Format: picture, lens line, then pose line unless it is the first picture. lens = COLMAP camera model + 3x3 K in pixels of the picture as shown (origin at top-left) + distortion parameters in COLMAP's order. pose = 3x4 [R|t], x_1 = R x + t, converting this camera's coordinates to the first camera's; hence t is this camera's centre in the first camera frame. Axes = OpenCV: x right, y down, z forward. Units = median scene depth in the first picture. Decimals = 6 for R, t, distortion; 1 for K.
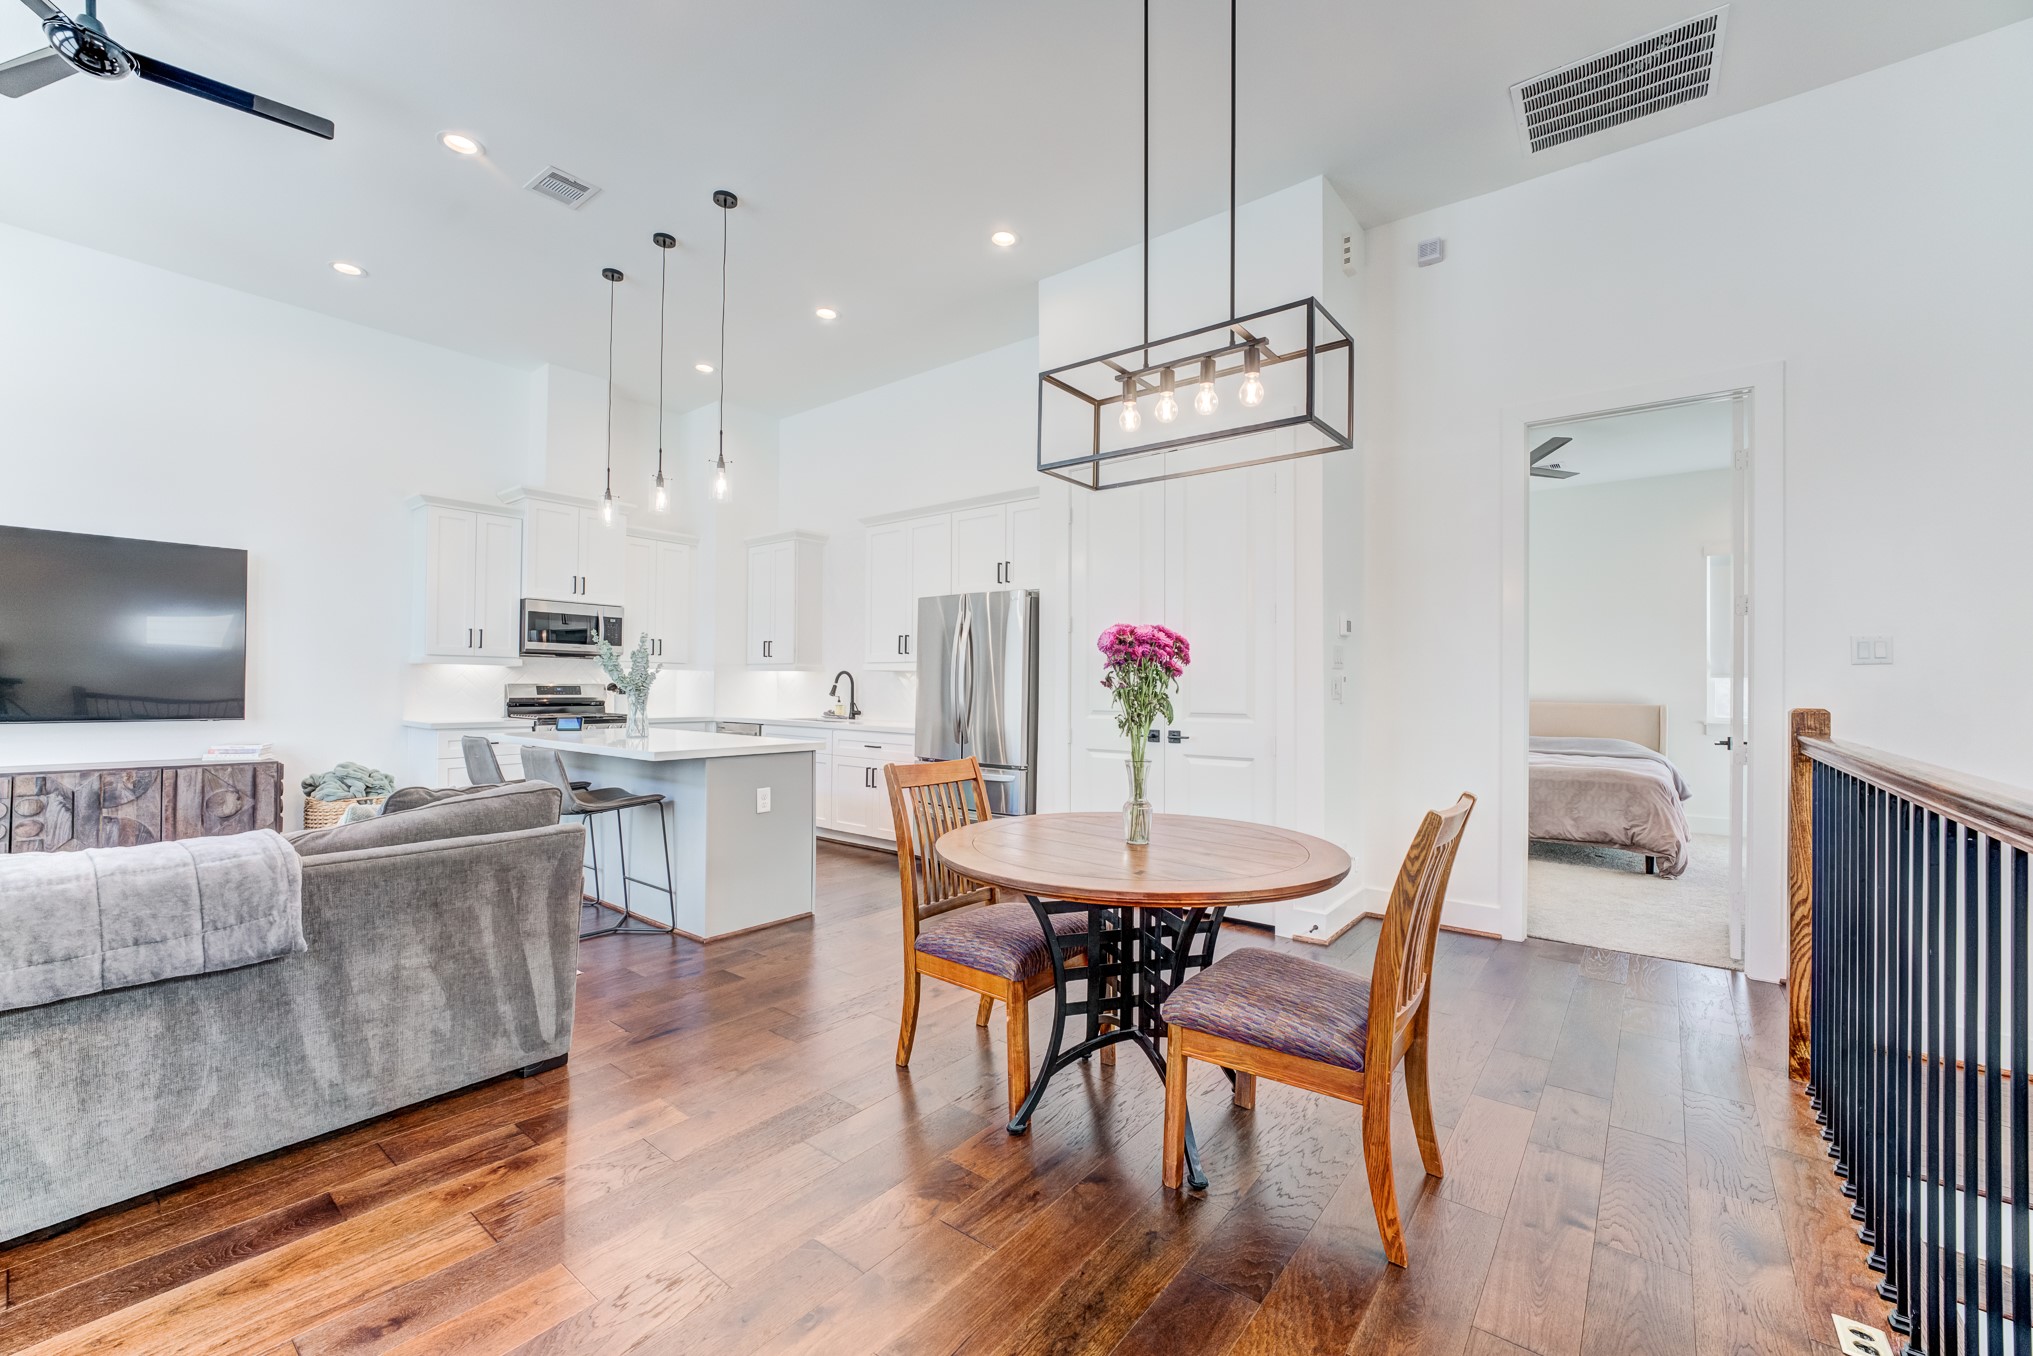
lens RADIAL K [[817.3, 0, 1017.0], [0, 817.3, 685.4], [0, 0, 1]] dist [-0.014211, 0.001982]
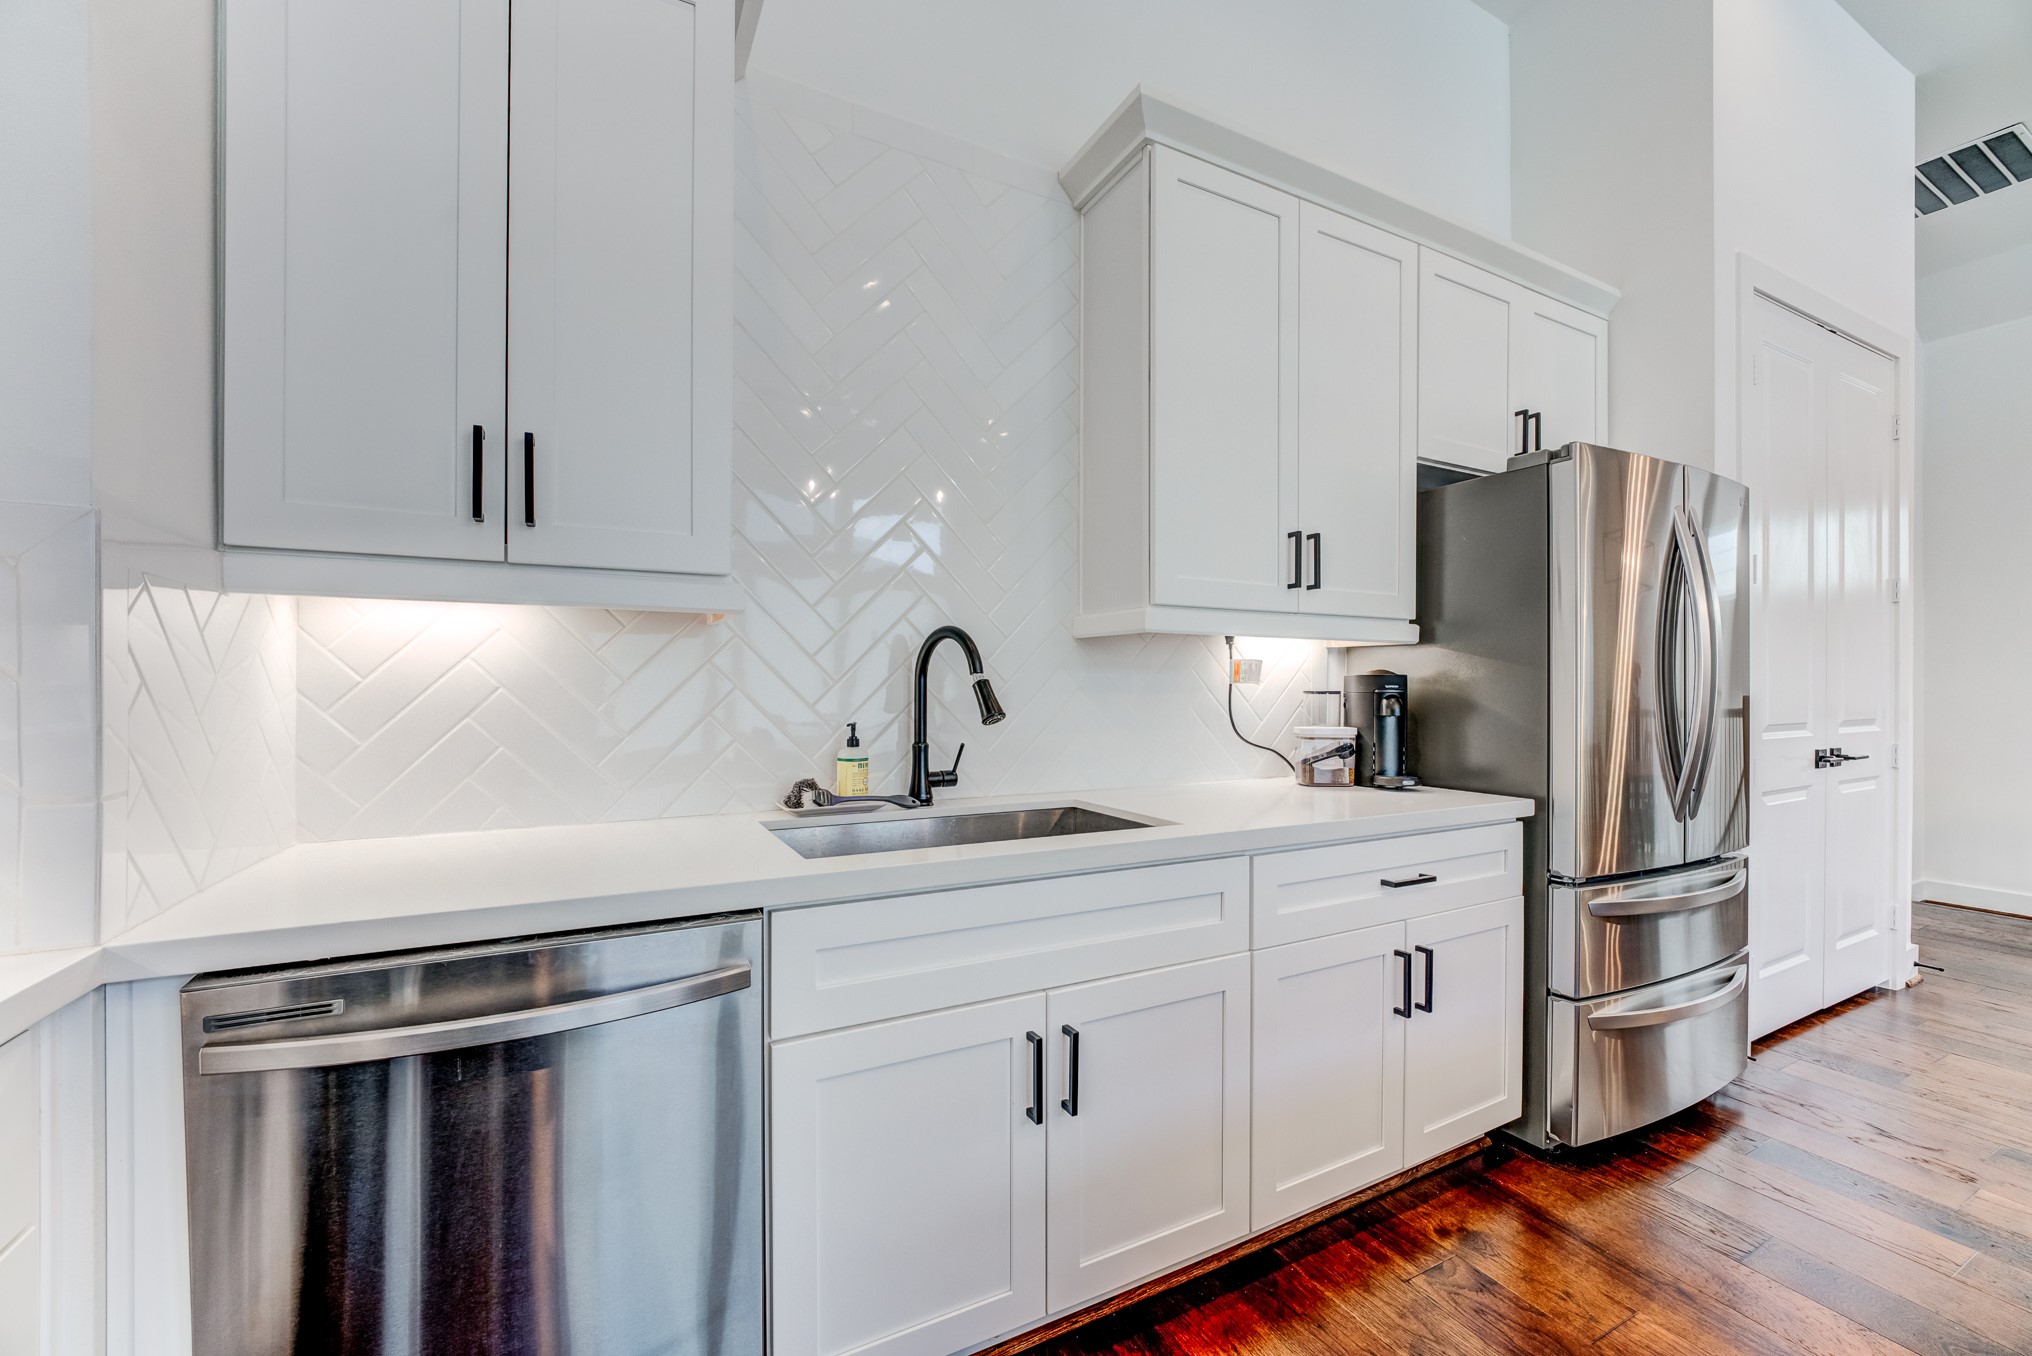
lens RADIAL K [[816.9, 0, 1016.5], [0, 816.9, 685.4], [0, 0, 1]] dist [-0.014211, 0.001982]
pose [[0.404578, -0.008326, 0.914465, -0.699551], [-0.000914, 0.999954, 0.009509, -0.001940], [-0.914503, -0.004683, 0.404552, 1.370279]]
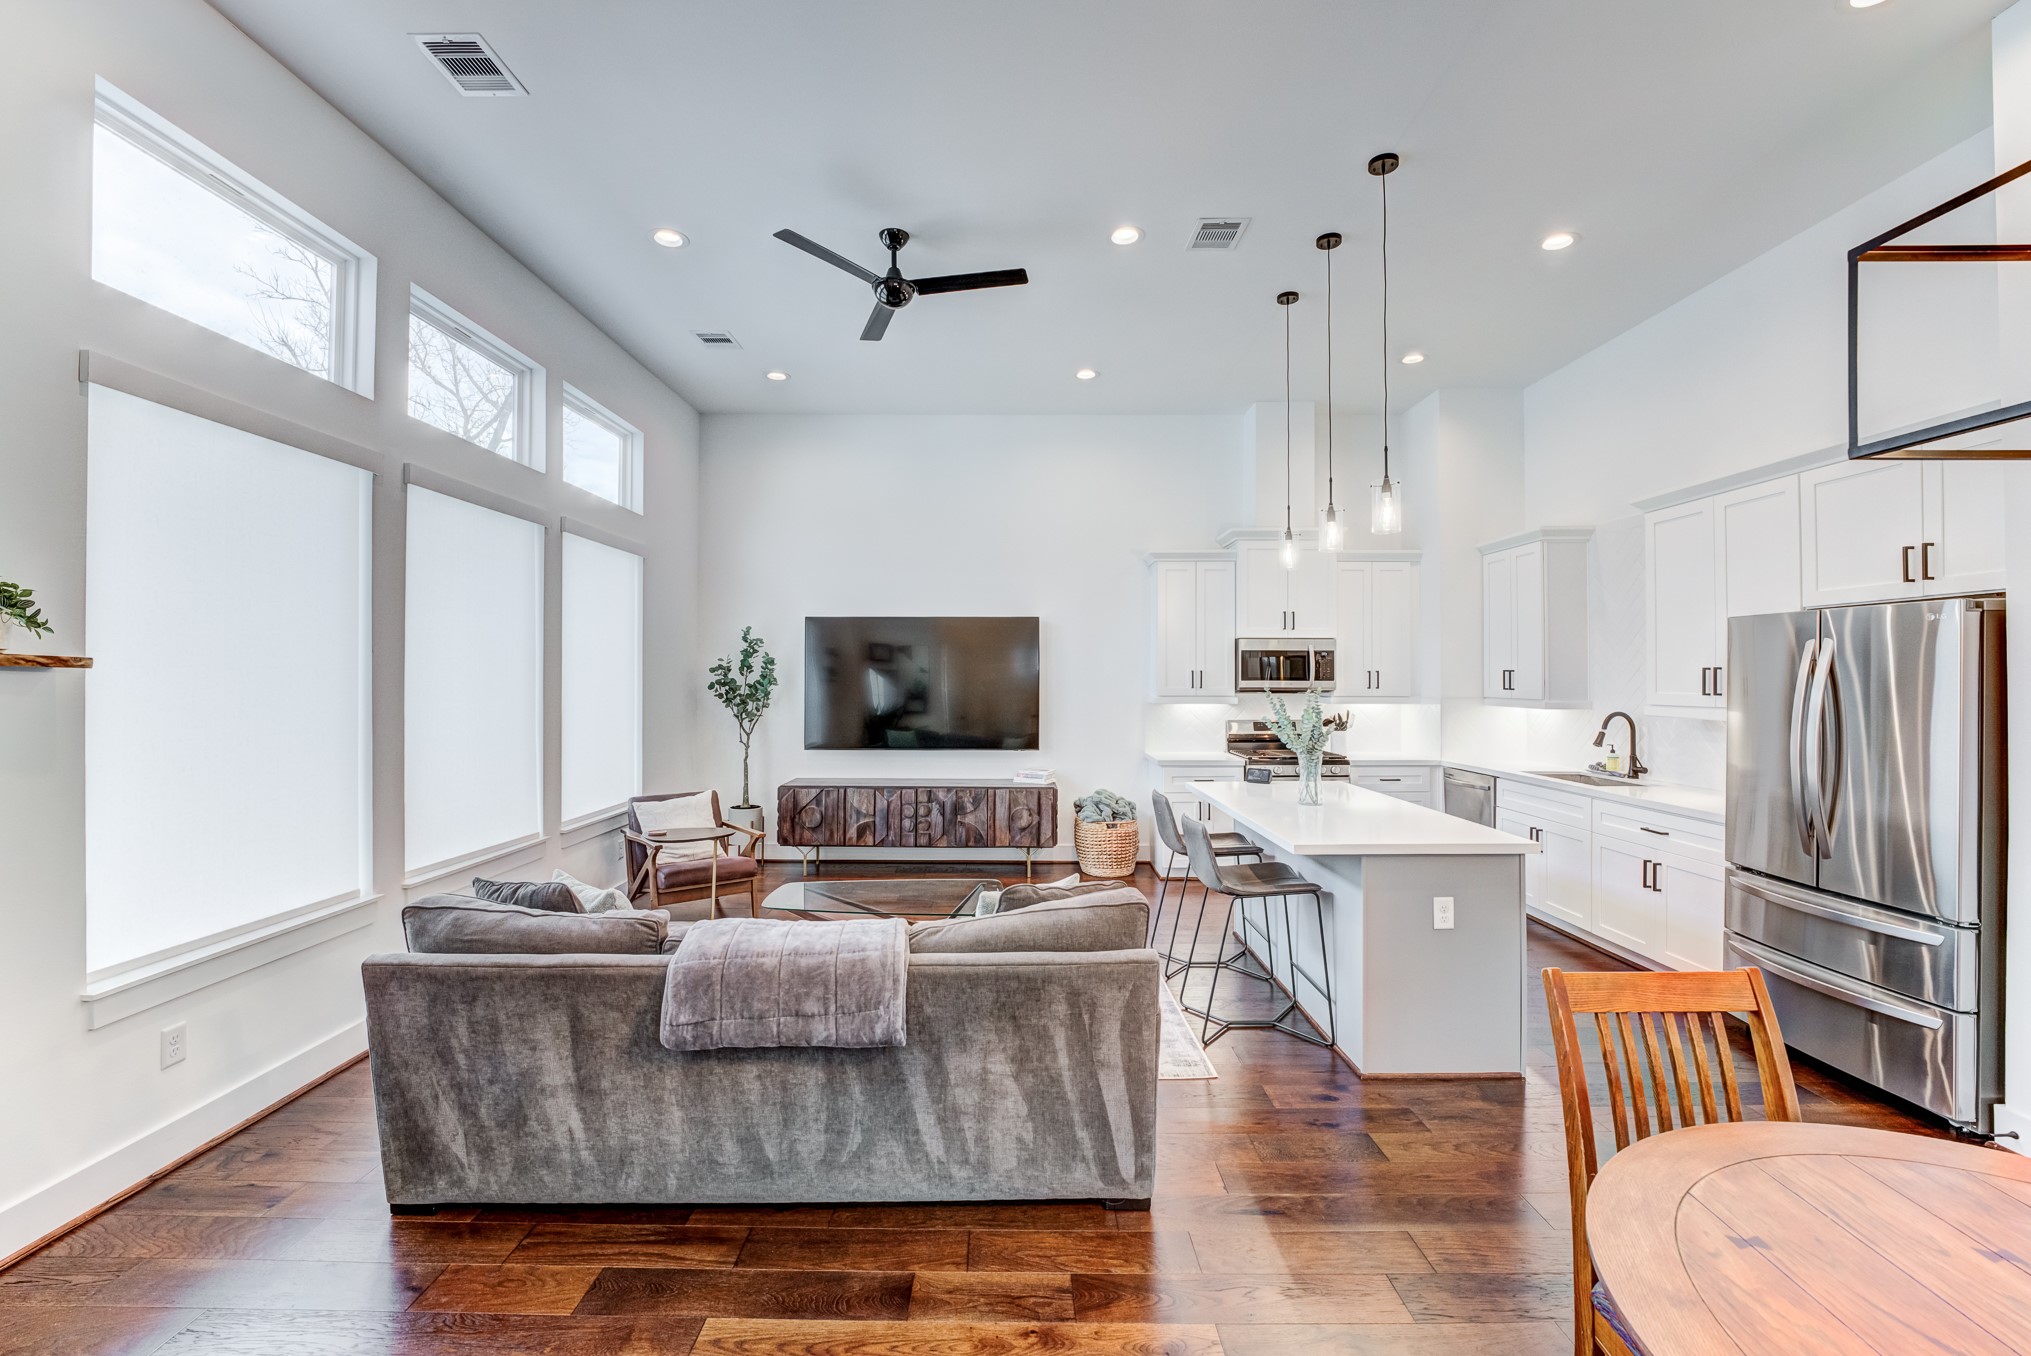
lens RADIAL K [[831.0, 0, 1003.9], [0, 831.0, 672.4], [0, 0, 1]] dist [-0.014243, 0.000186]
pose [[0.613843, -0.014936, -0.789287, 0.051535], [0.008720, 0.999888, -0.012140, -0.076842], [0.789380, 0.000570, 0.613904, 0.182483]]
